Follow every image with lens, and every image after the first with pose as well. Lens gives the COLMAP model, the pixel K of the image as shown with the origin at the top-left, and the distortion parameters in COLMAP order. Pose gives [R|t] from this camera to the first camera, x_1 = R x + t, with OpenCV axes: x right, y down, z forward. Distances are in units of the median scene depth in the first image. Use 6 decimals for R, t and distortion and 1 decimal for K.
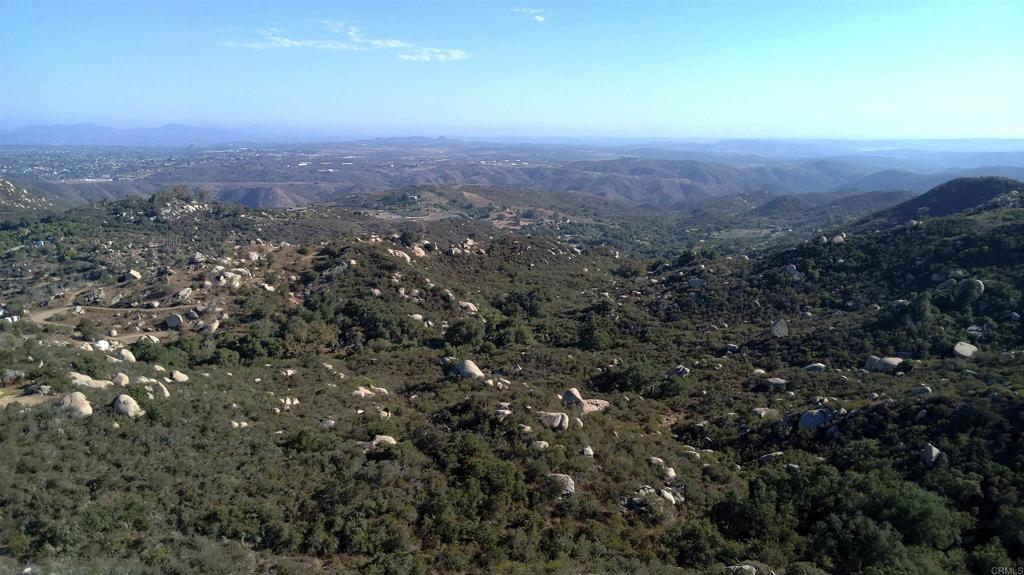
lens RADIAL K [[788.9, 0, 521.9], [0, 788.9, 282.9], [0, 0, 1]] dist [0.097601, -0.164804]
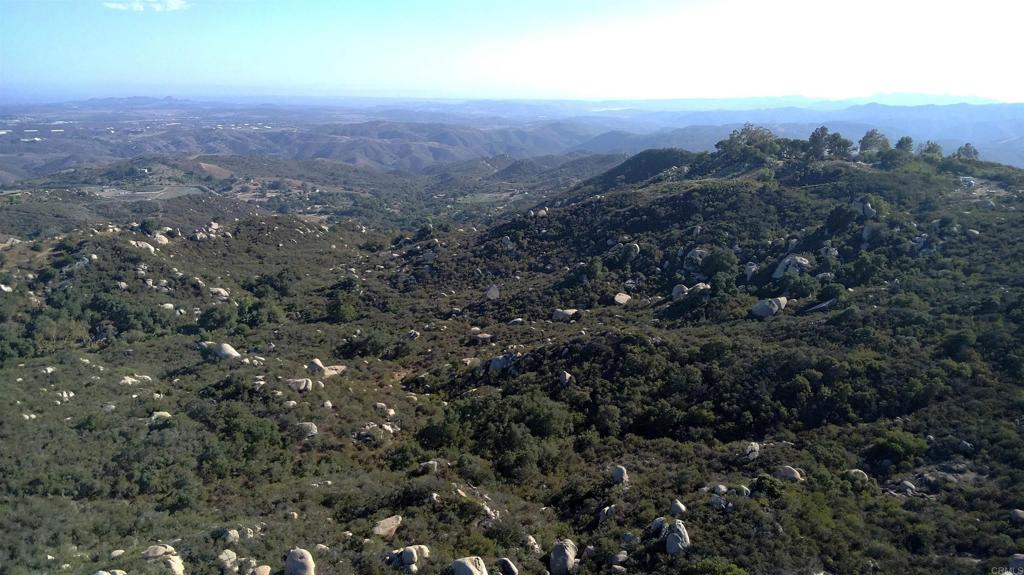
lens RADIAL K [[788.9, 0, 521.9], [0, 788.9, 282.9], [0, 0, 1]] dist [0.097601, -0.164804]
pose [[0.953133, -0.072553, 0.293724, 0.007597], [0.058105, 0.996645, 0.057634, -0.024595], [-0.296920, -0.037866, 0.954151, -0.178240]]
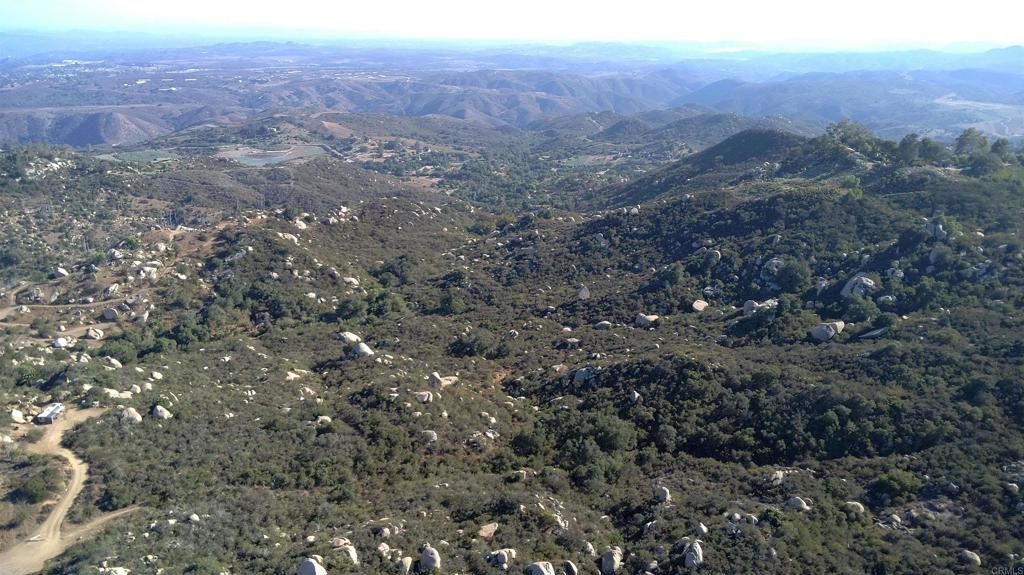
lens RADIAL K [[788.9, 0, 521.9], [0, 788.9, 282.9], [0, 0, 1]] dist [0.097601, -0.164804]
pose [[0.984922, -0.060899, 0.161929, -0.006023], [0.041305, 0.991704, 0.121726, -0.129234], [-0.167998, -0.113202, 0.979266, -0.325557]]
